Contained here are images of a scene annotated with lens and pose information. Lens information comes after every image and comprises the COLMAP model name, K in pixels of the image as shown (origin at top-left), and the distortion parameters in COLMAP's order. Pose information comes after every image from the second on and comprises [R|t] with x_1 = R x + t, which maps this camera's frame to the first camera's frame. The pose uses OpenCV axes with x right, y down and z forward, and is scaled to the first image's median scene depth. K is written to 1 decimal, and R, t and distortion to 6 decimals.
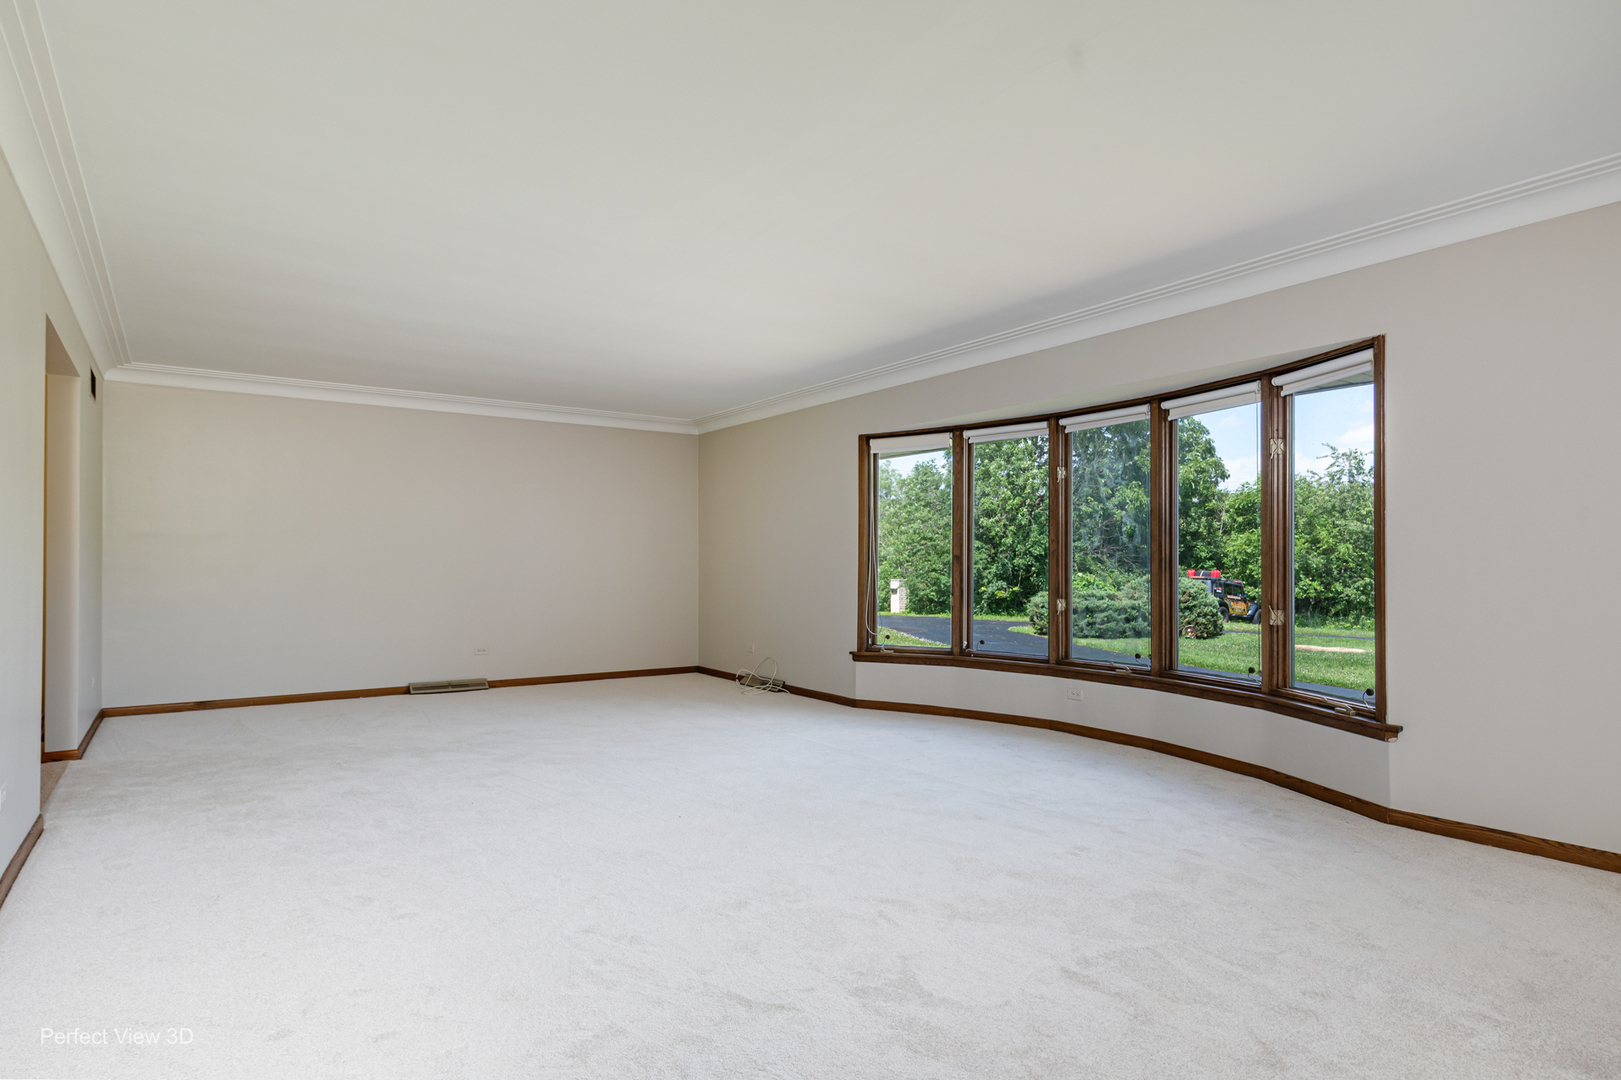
lens RADIAL K [[926.3, 0, 818.9], [0, 926.3, 546.6], [0, 0, 1]] dist [0.002704, -0.000445]
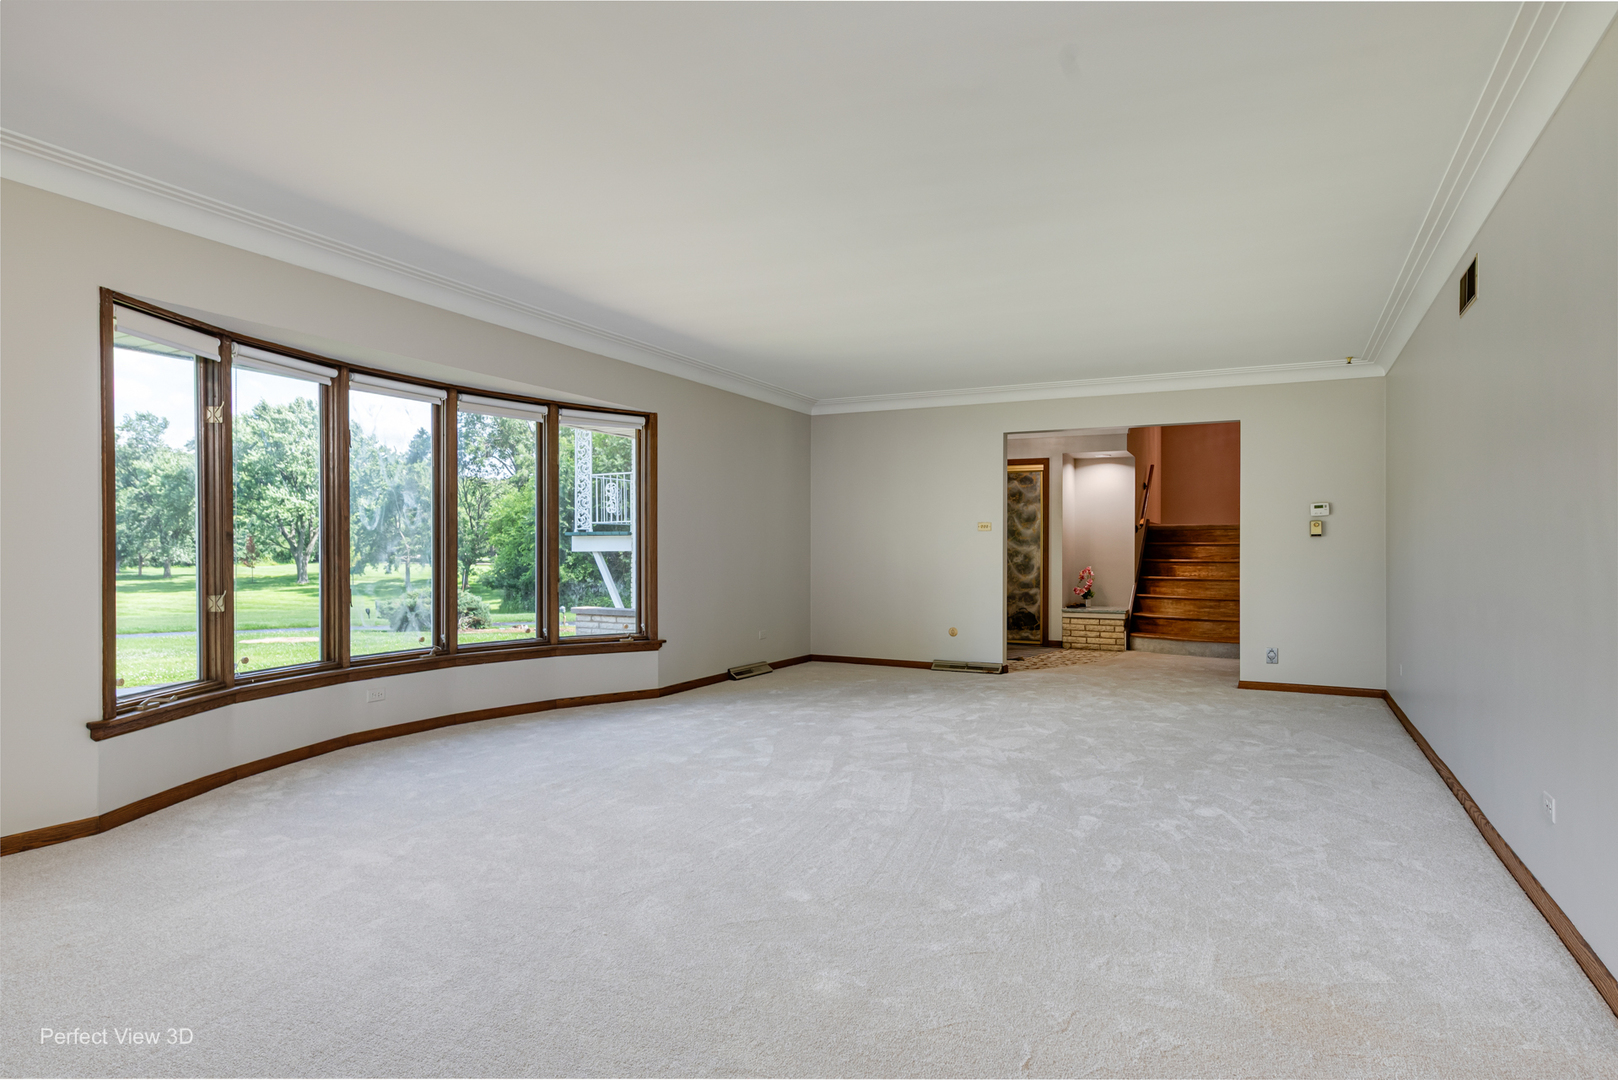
lens RADIAL K [[886.5, 0, 809.0], [0, 886.5, 540.0], [0, 0, 1]] dist [0.081837, 0.000343]
pose [[-0.459950, -0.002070, 0.887942, -0.746632], [-0.031234, 0.999416, -0.013849, 0.014194], [-0.887395, -0.034104, -0.459747, 1.148217]]
